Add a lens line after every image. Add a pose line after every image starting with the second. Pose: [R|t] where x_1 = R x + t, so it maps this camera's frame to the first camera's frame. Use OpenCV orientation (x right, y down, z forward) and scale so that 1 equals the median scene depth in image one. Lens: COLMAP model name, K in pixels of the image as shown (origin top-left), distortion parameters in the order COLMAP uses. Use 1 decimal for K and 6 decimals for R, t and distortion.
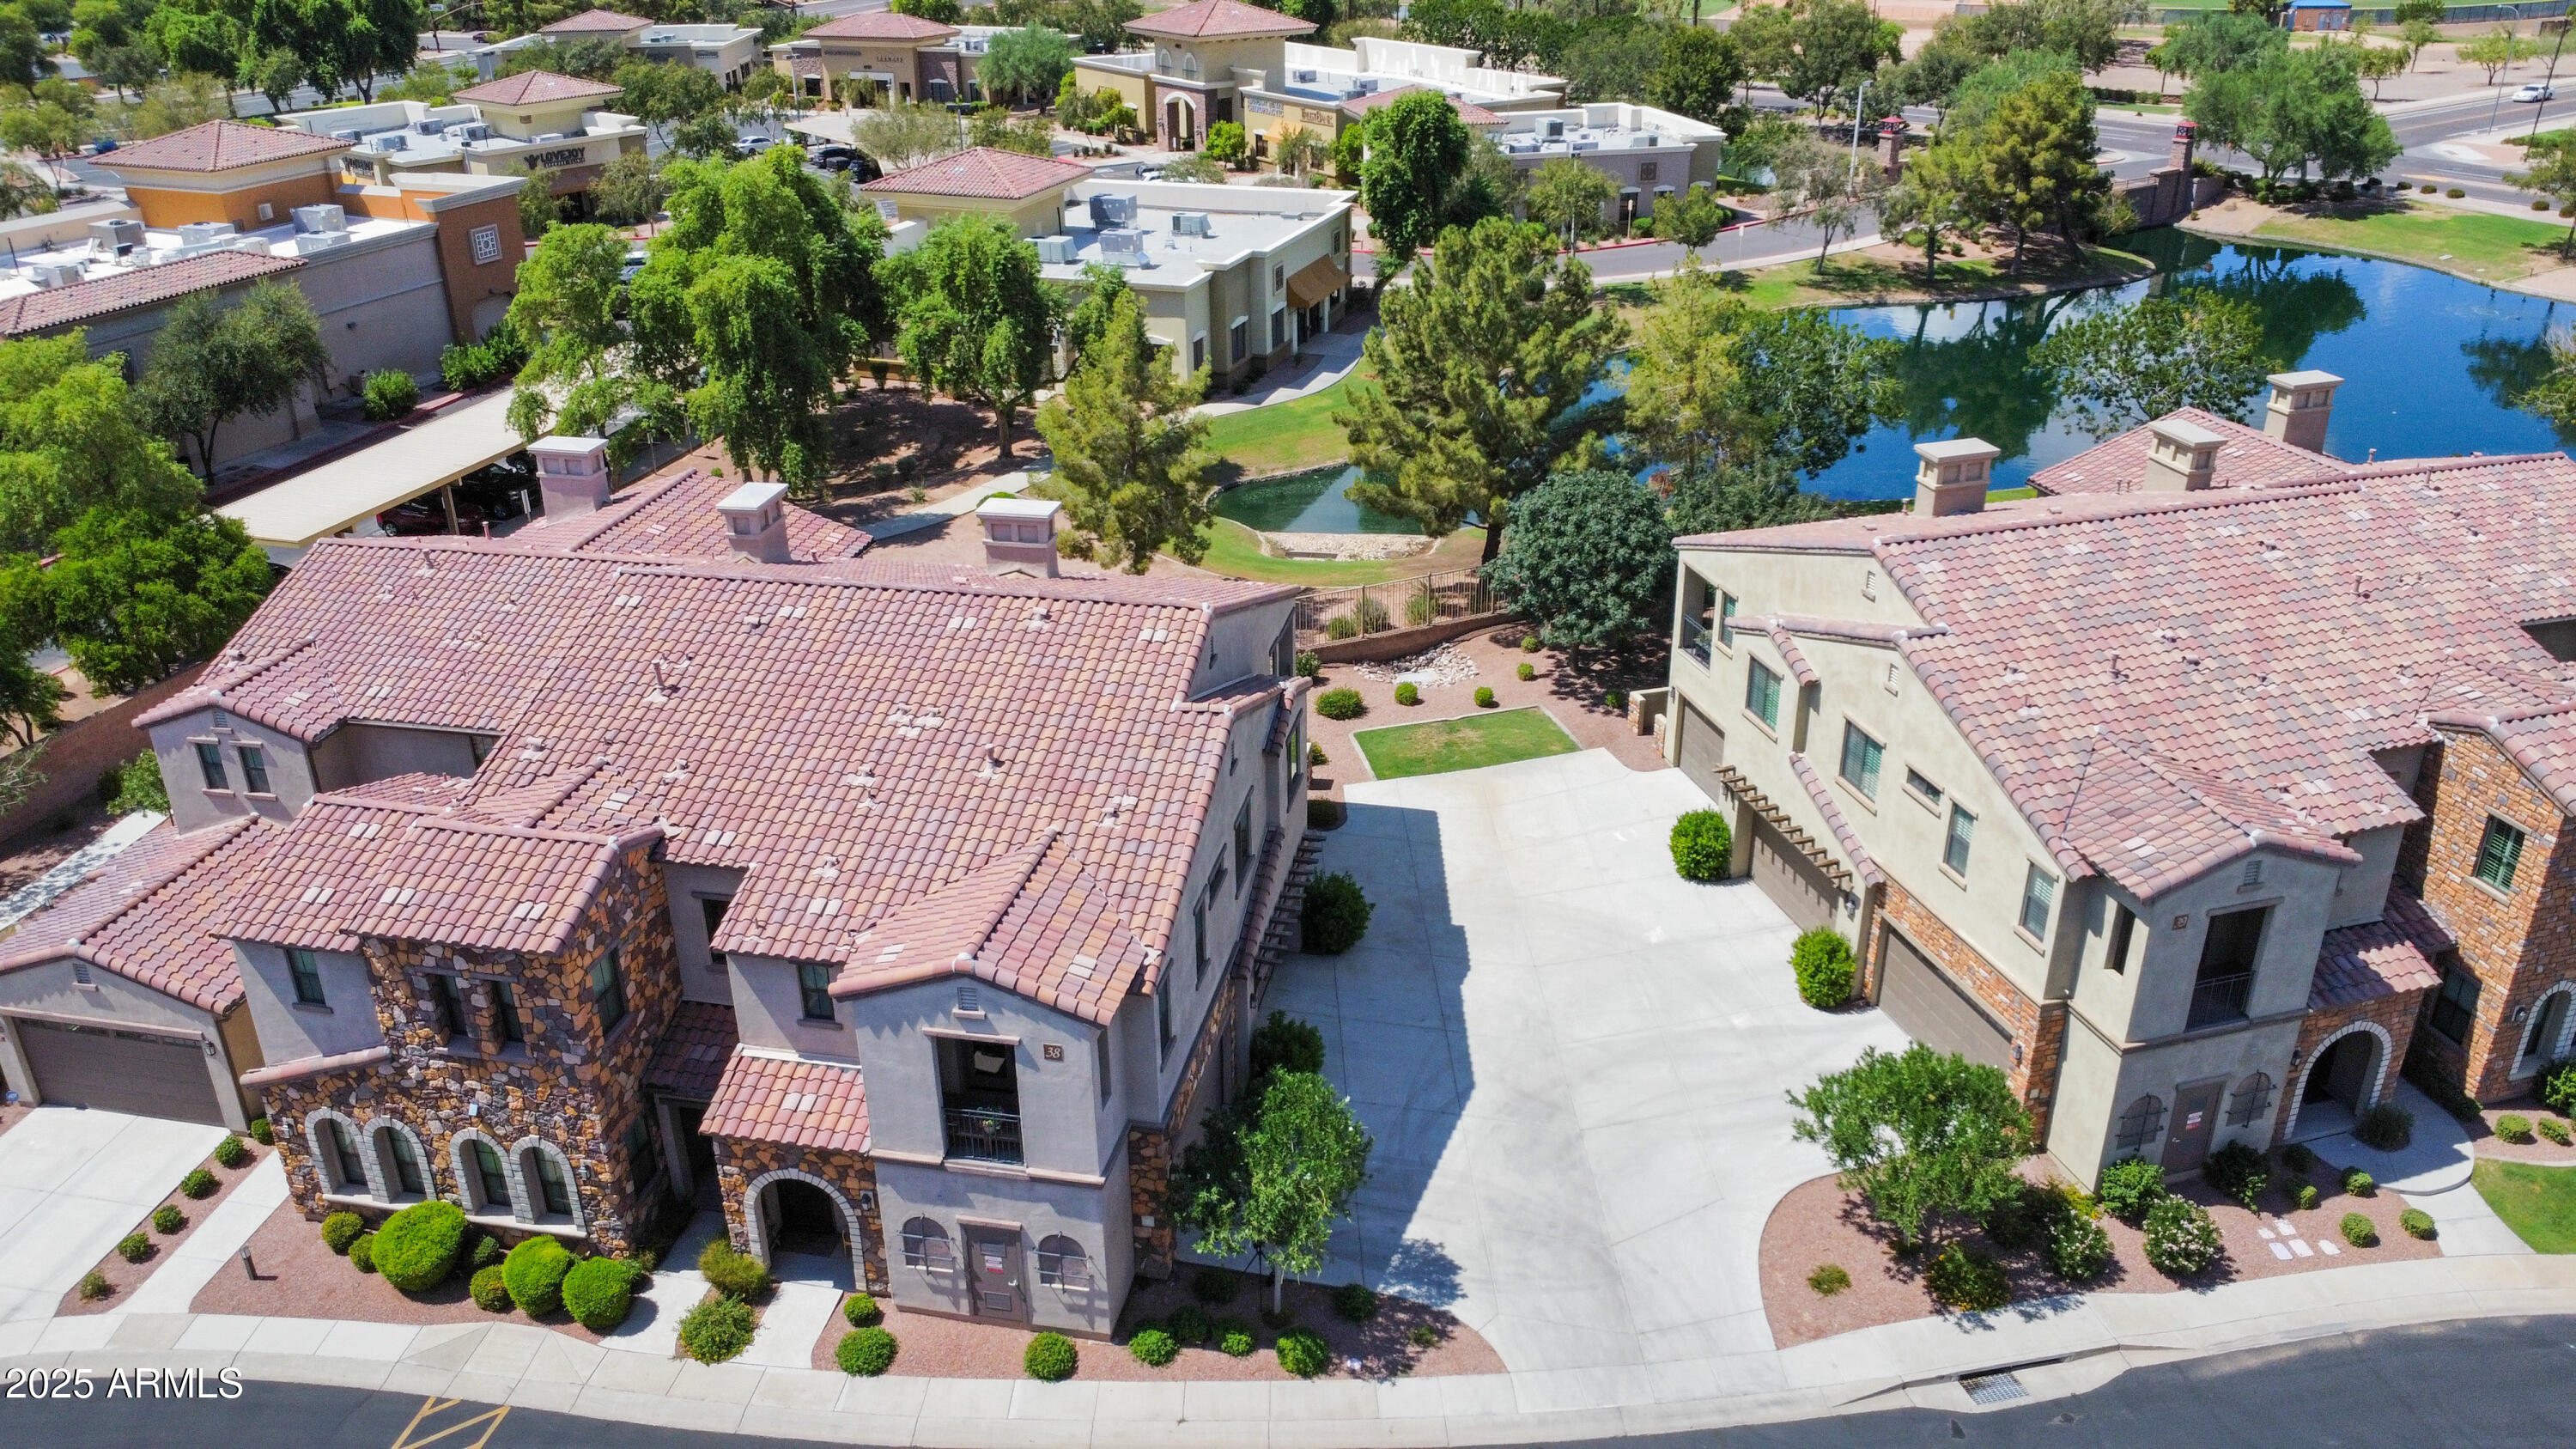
lens RADIAL K [[1876.5, 0, 1284.3], [0, 1876.5, 718.4], [0, 0, 1]] dist [-0.024429, -0.018572]
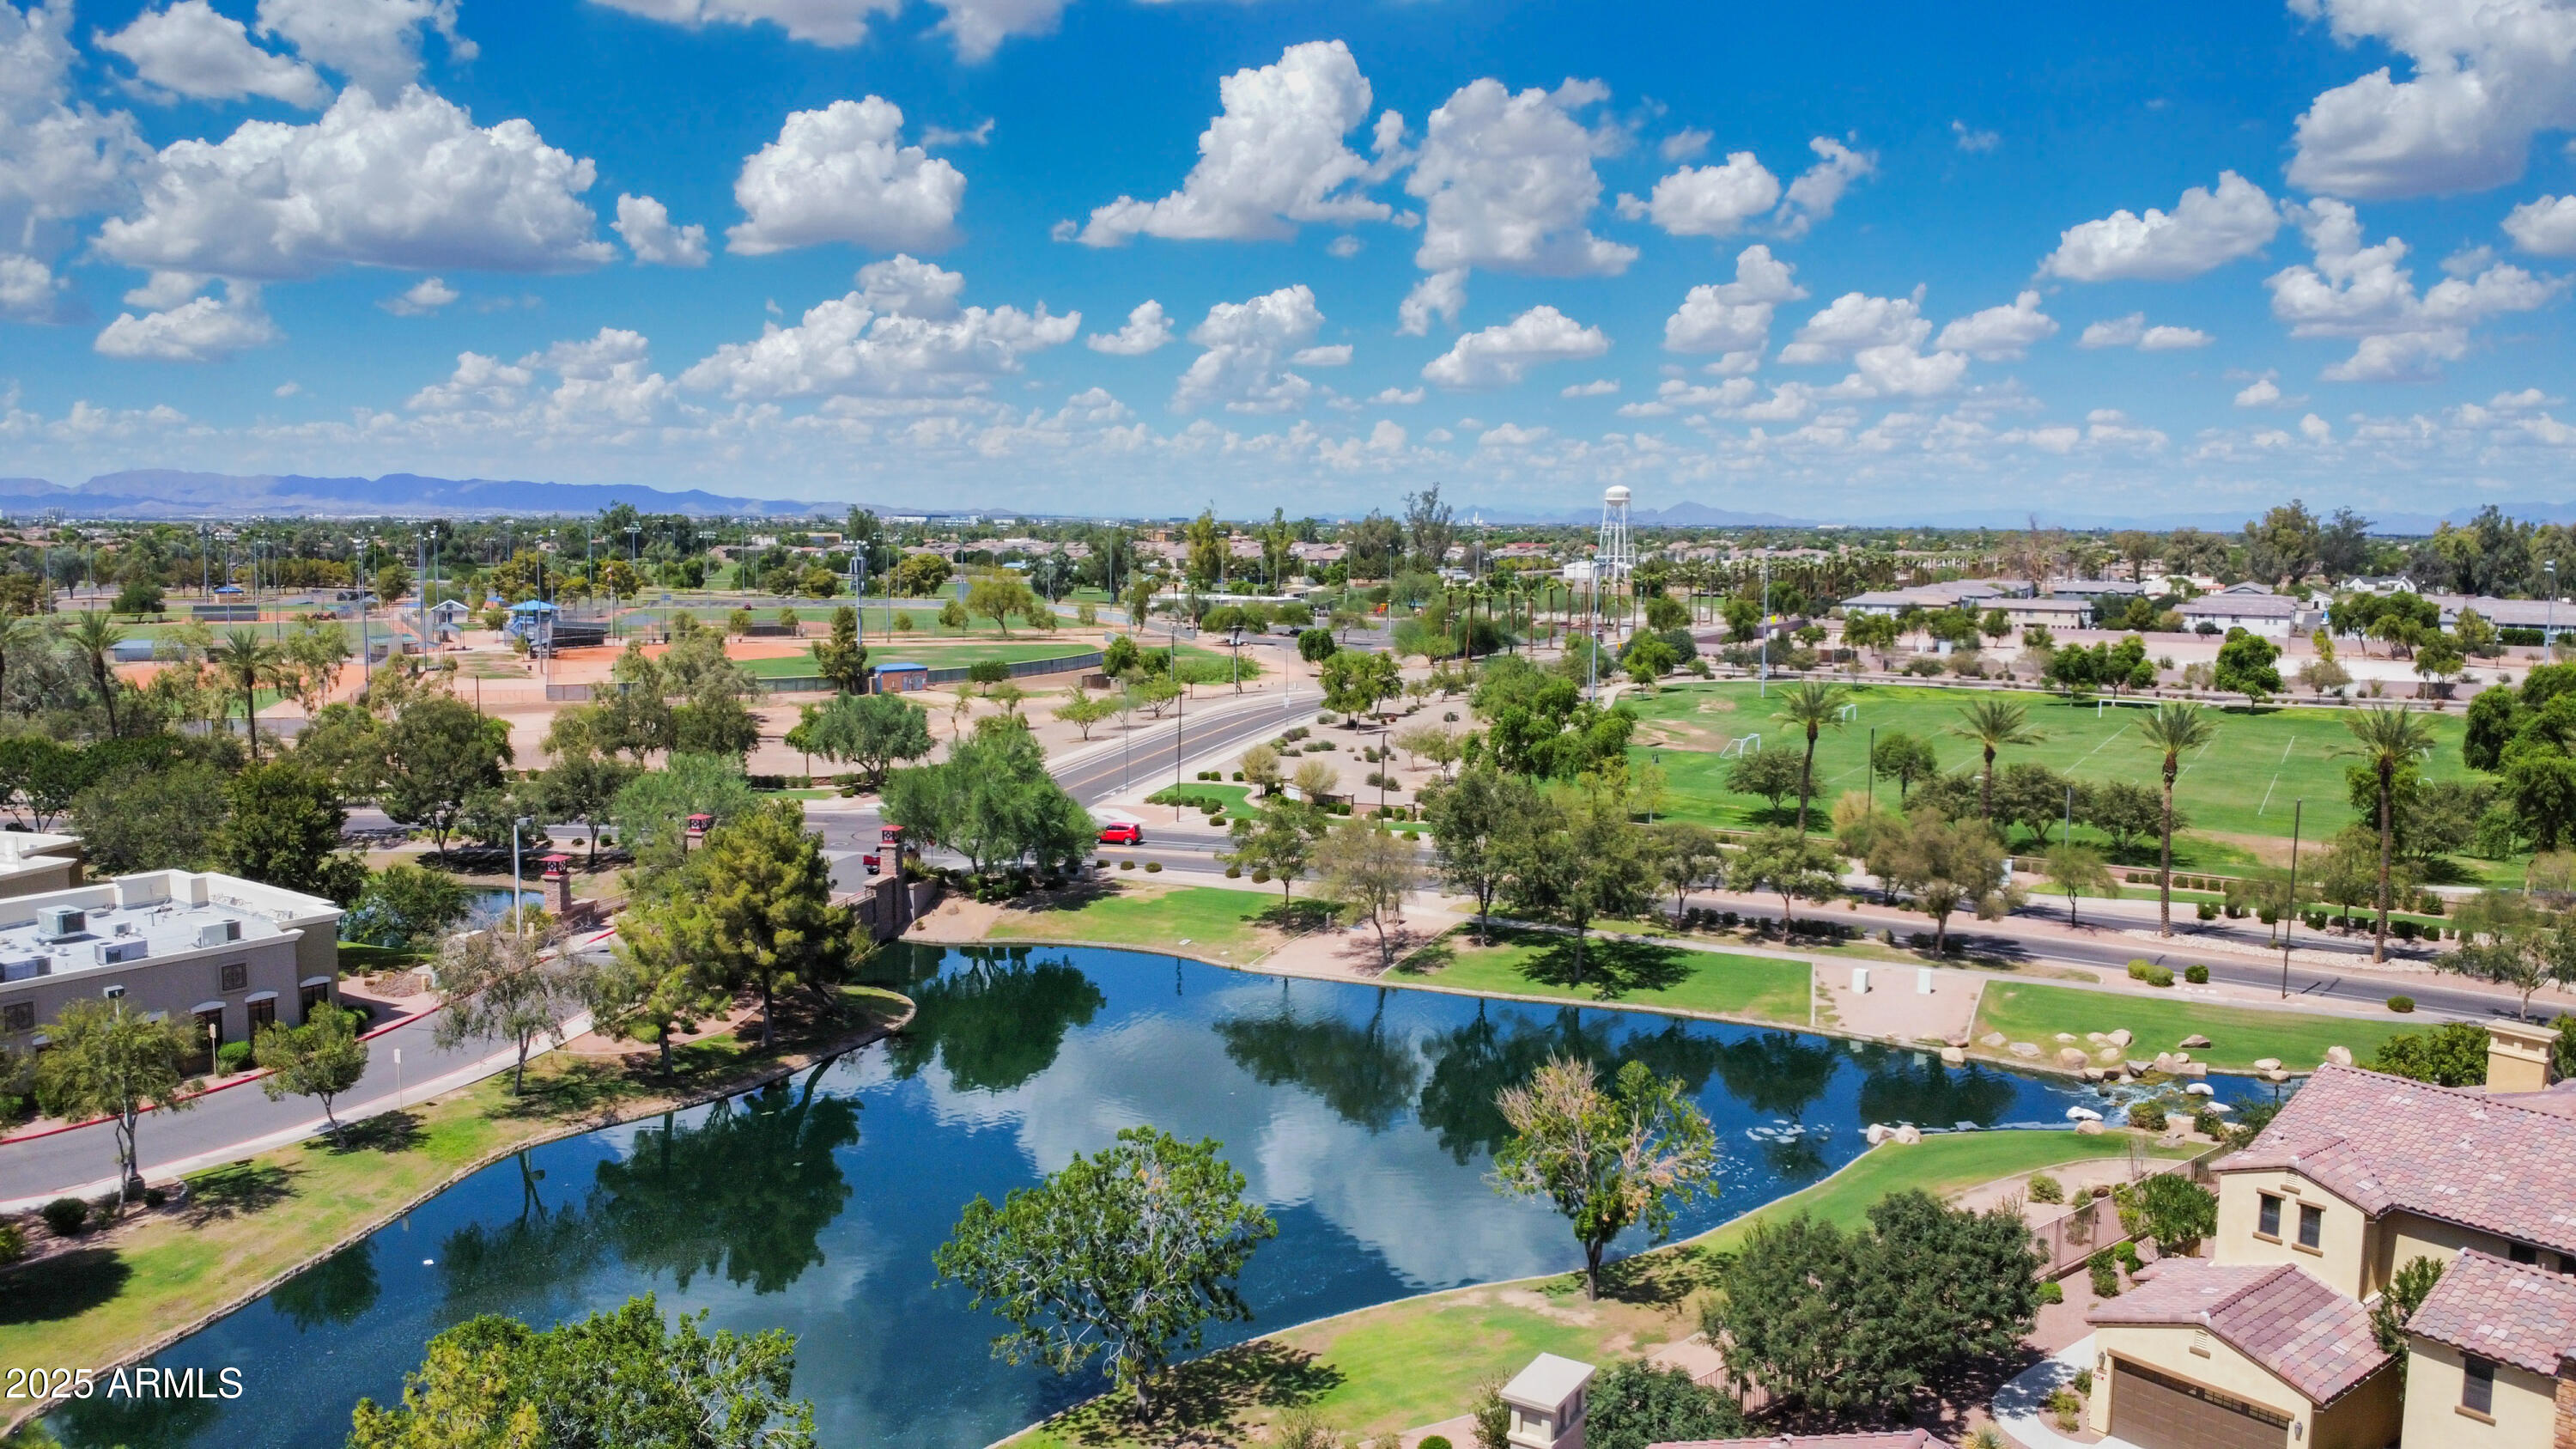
lens RADIAL K [[1876.5, 0, 1284.3], [0, 1876.5, 718.4], [0, 0, 1]] dist [-0.024429, -0.018572]
pose [[0.748678, -0.051529, 0.660928, 0.043363], [0.265395, 0.936894, -0.227587, -0.146121], [-0.607492, 0.345796, 0.715107, 0.283895]]
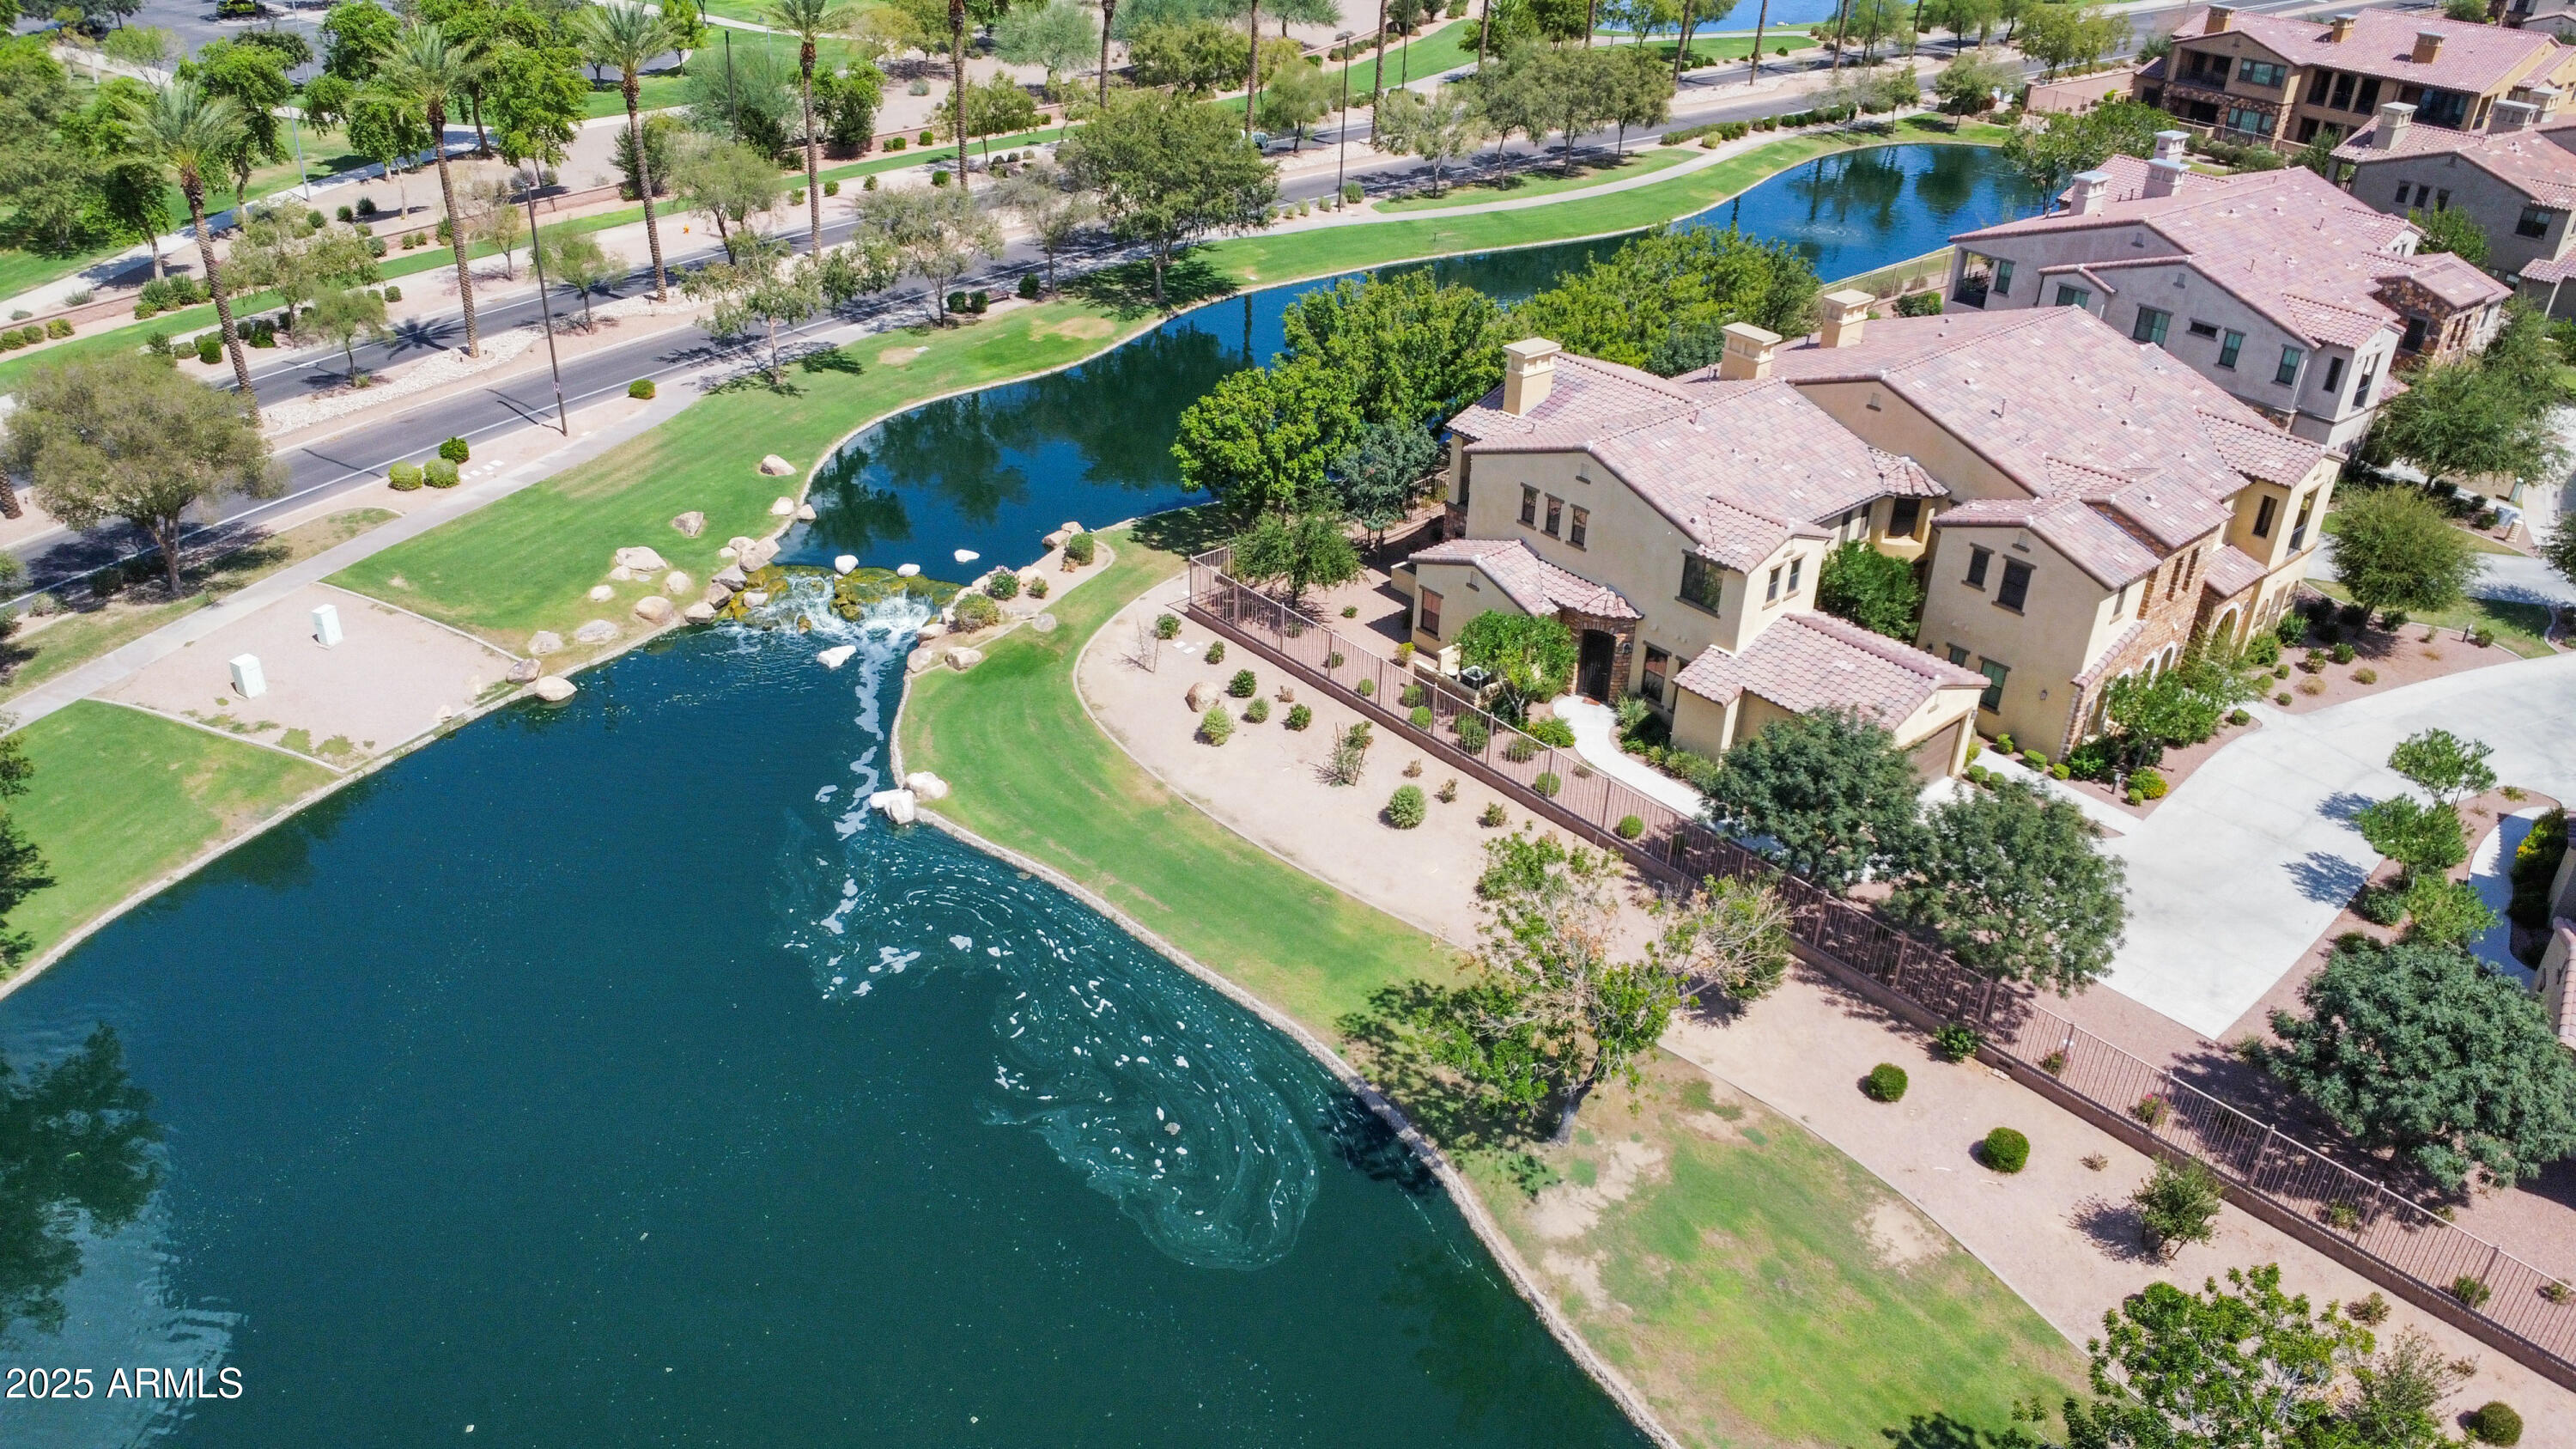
lens RADIAL K [[1876.5, 0, 1284.3], [0, 1876.5, 718.4], [0, 0, 1]] dist [-0.024429, -0.018572]
pose [[-0.695029, -0.363976, 0.620045, 0.325322], [0.284670, 0.652607, 0.702187, -0.480083], [-0.660225, 0.664549, -0.349968, 0.867153]]
